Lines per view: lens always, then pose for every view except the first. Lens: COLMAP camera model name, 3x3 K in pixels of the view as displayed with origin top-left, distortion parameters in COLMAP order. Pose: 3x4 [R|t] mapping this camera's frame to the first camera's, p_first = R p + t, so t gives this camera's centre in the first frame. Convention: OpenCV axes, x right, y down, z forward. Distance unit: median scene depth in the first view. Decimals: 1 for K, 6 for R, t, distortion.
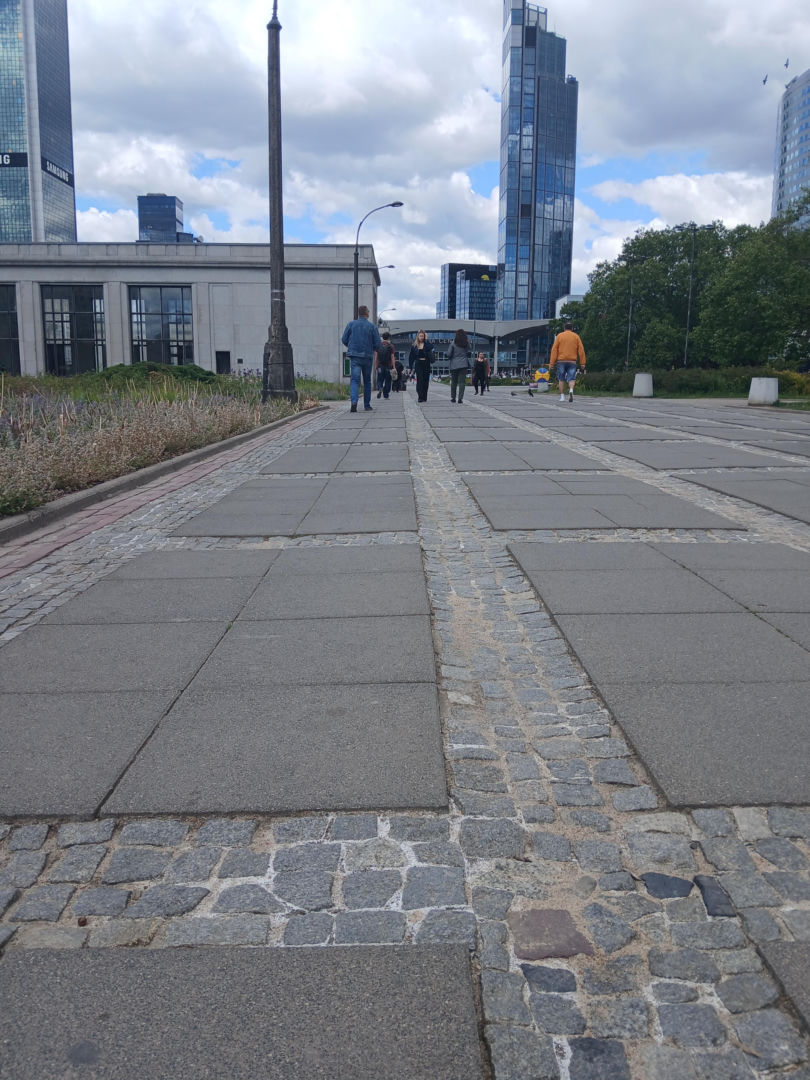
lens RADIAL K [[898.9, 0, 405.1], [0, 898.9, 528.7], [0, 0, 1]] dist [0.080711, -0.135038]
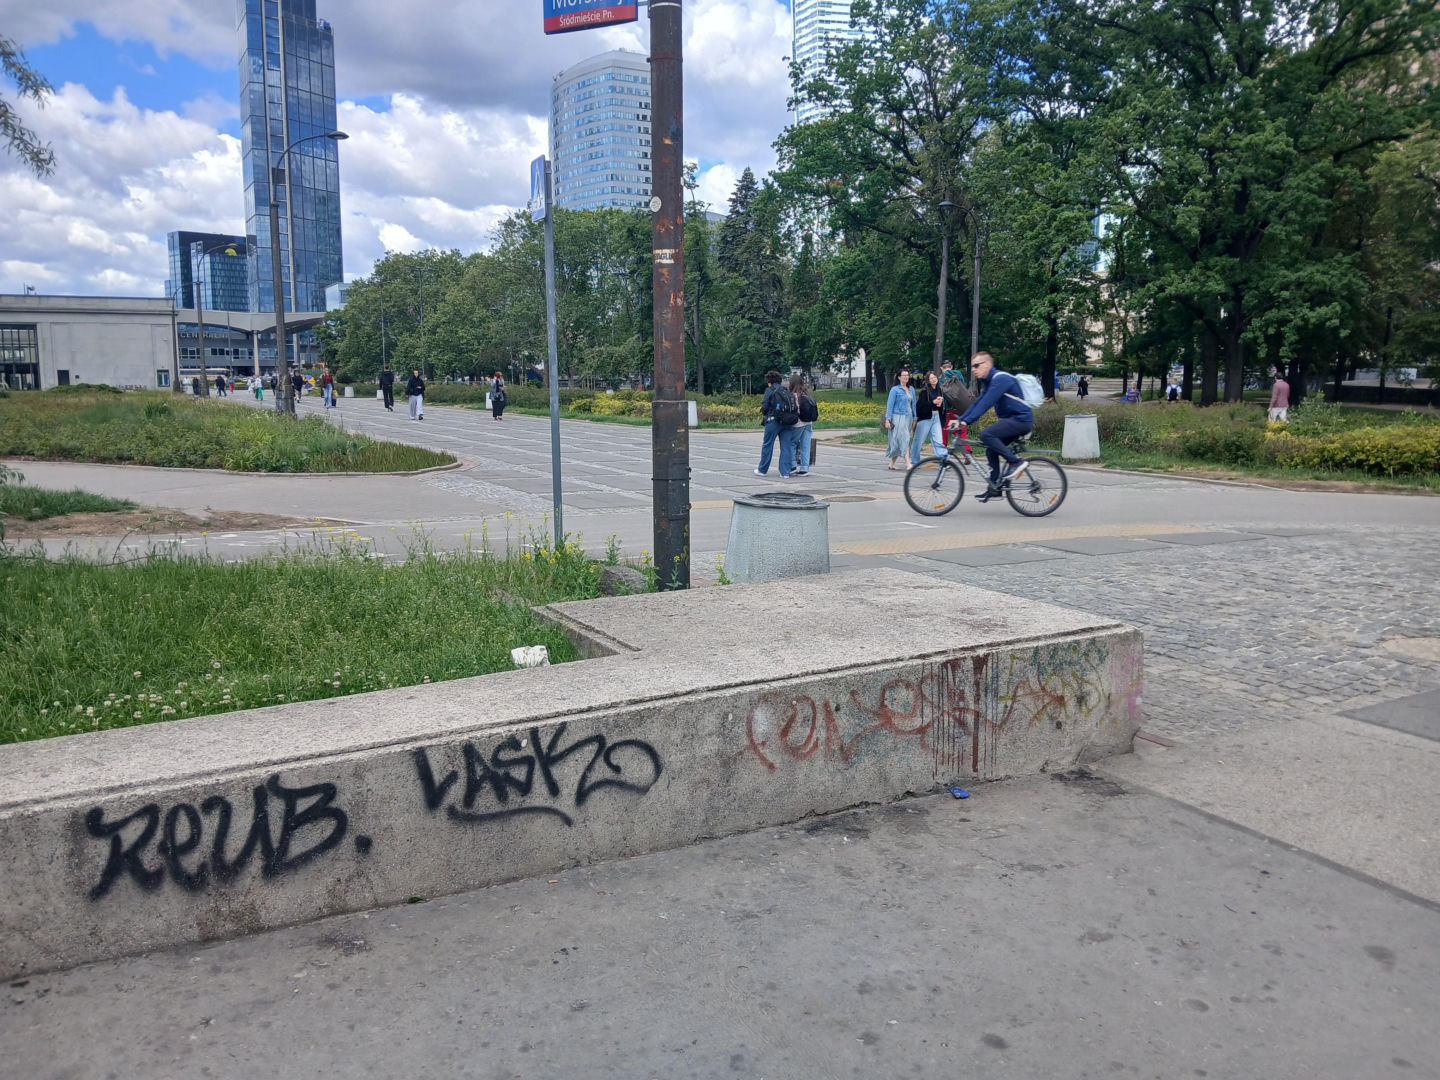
lens RADIAL K [[1168.2, 0, 714.2], [0, 1168.2, 541.6], [0, 0, 1]] dist [0.014758, -0.038894]
pose [[0.890838, -0.067847, 0.449226, -0.021177], [0.079166, 0.996841, -0.006437, 0.025049], [-0.447370, 0.041298, 0.893395, -0.165597]]
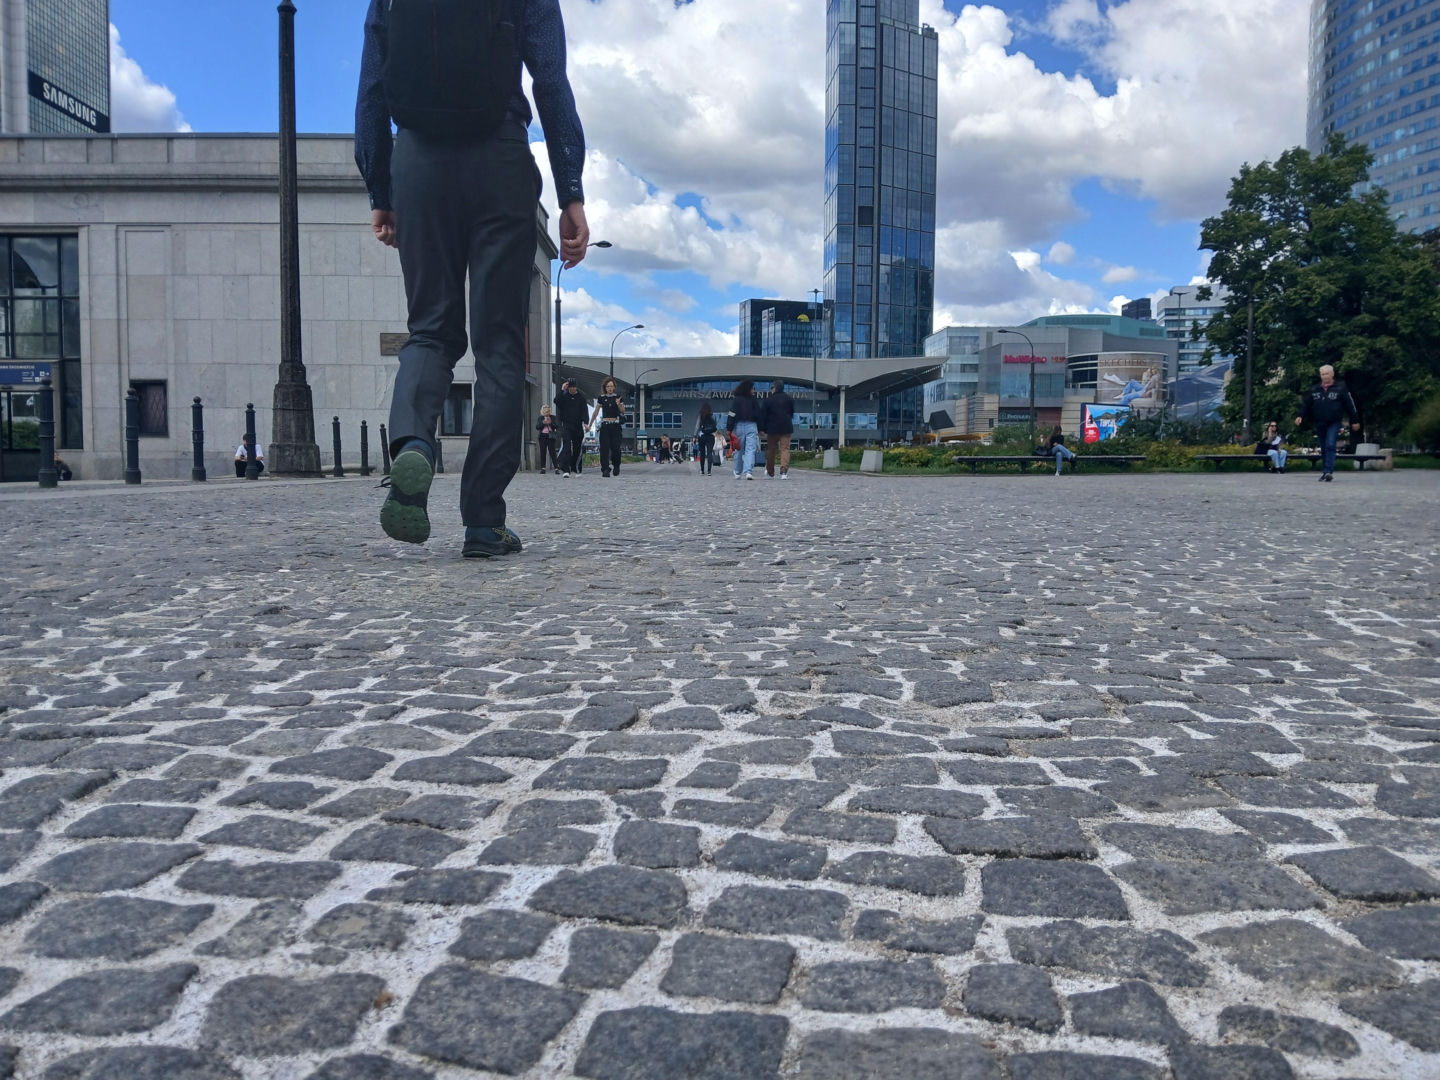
lens RADIAL K [[1126.8, 0, 719.6], [0, 1126.8, 539.9], [0, 0, 1]] dist [0.051153, 0.001136]
pose [[0.999720, -0.006045, 0.022885, 0.006284], [0.008233, 0.995274, -0.096757, -0.048085], [-0.022192, 0.096918, 0.995045, 0.299286]]
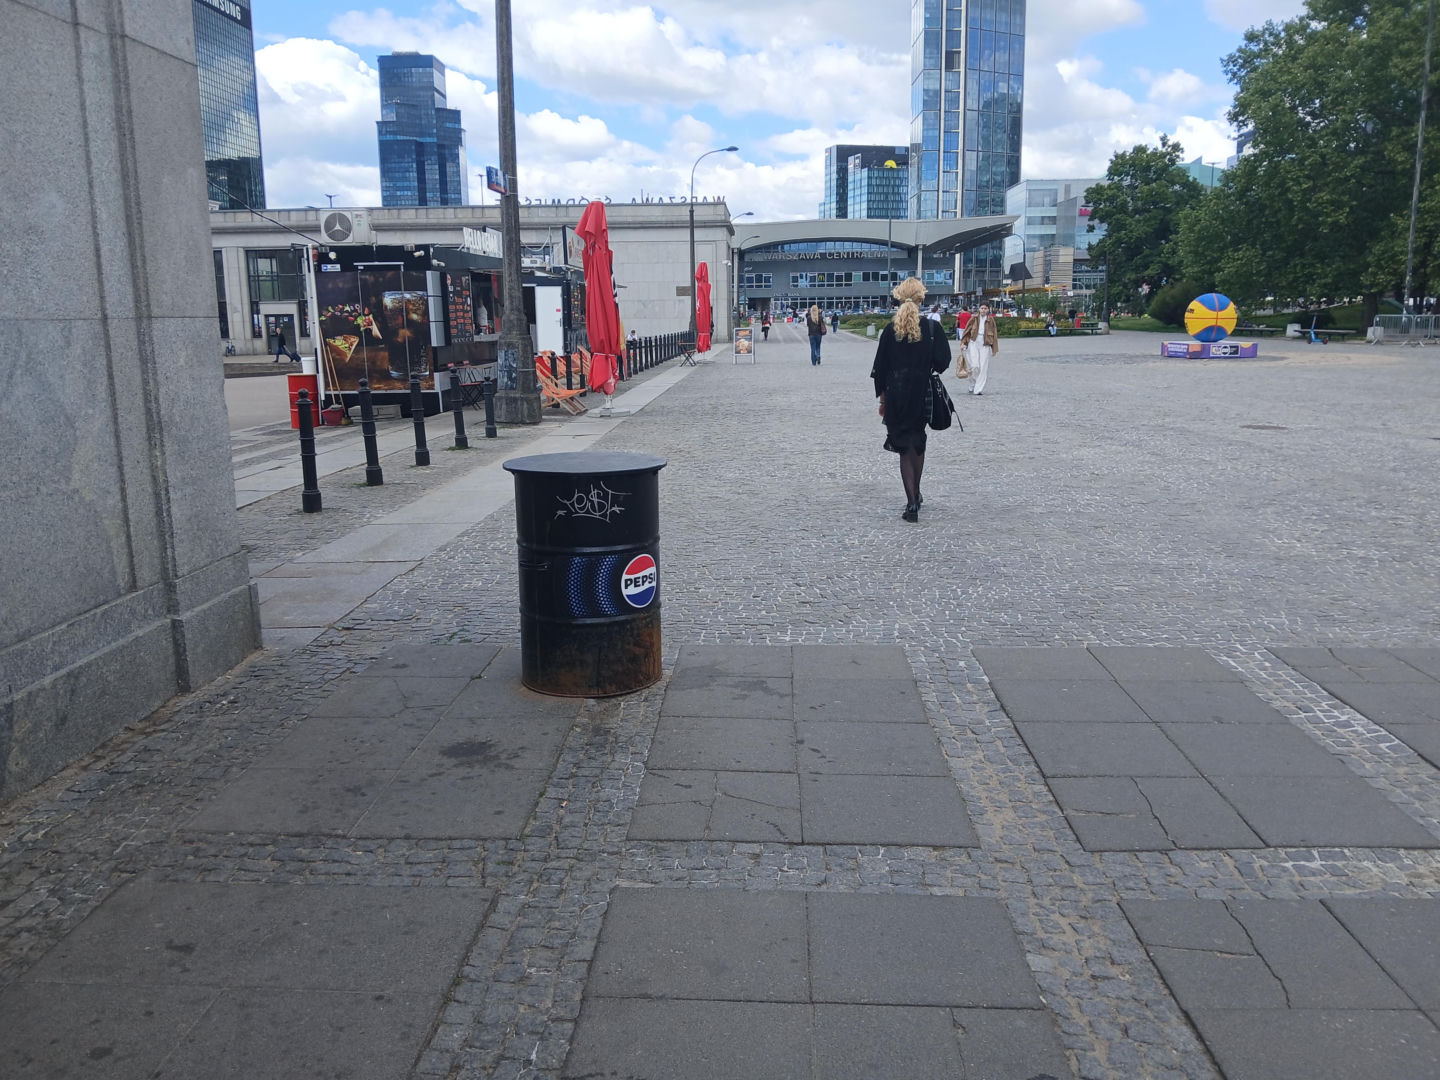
lens RADIAL K [[1191.2, 0, 724.1], [0, 1191.2, 554.2], [0, 0, 1]] dist [0.041972, -0.048317]
pose [[0.998866, -0.013513, -0.045658, 0.001311], [0.015006, 0.999358, 0.032518, -0.030166], [0.045189, -0.033167, 0.998428, 0.166024]]
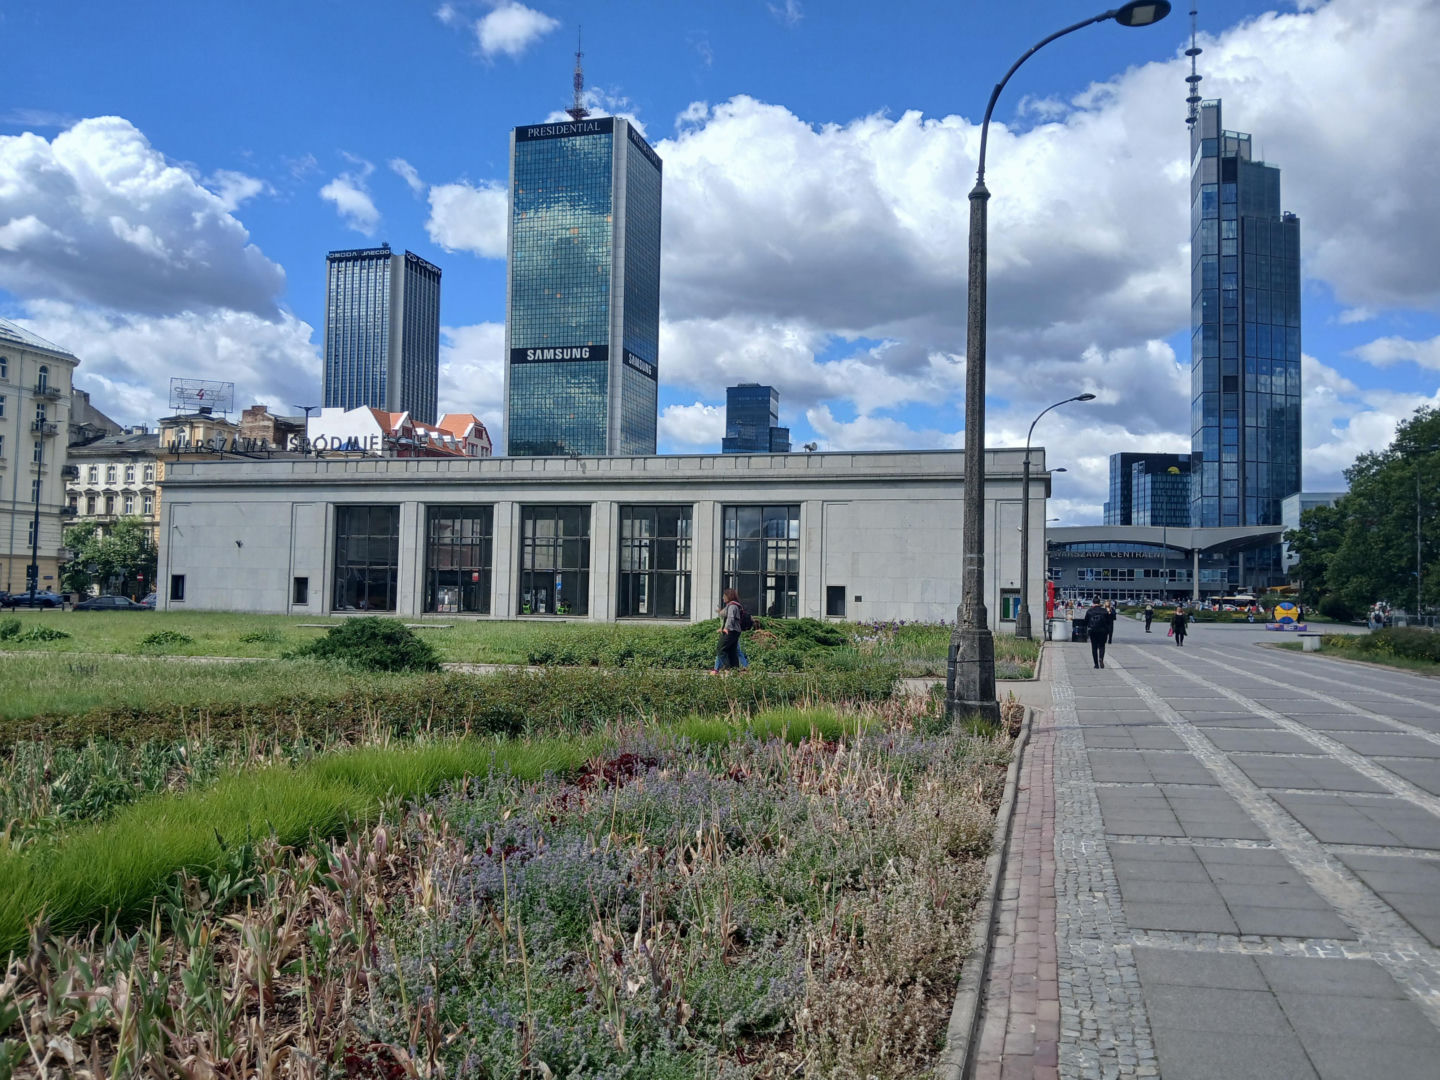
lens RADIAL K [[1178.6, 0, 704.2], [0, 1178.6, 547.5], [0, 0, 1]] dist [0.027964, -0.087213]
pose [[0.958088, -0.000749, -0.286472, -0.004198], [-0.058650, 0.978302, -0.198710, -0.004265], [0.280405, 0.207184, 0.937256, 0.006469]]
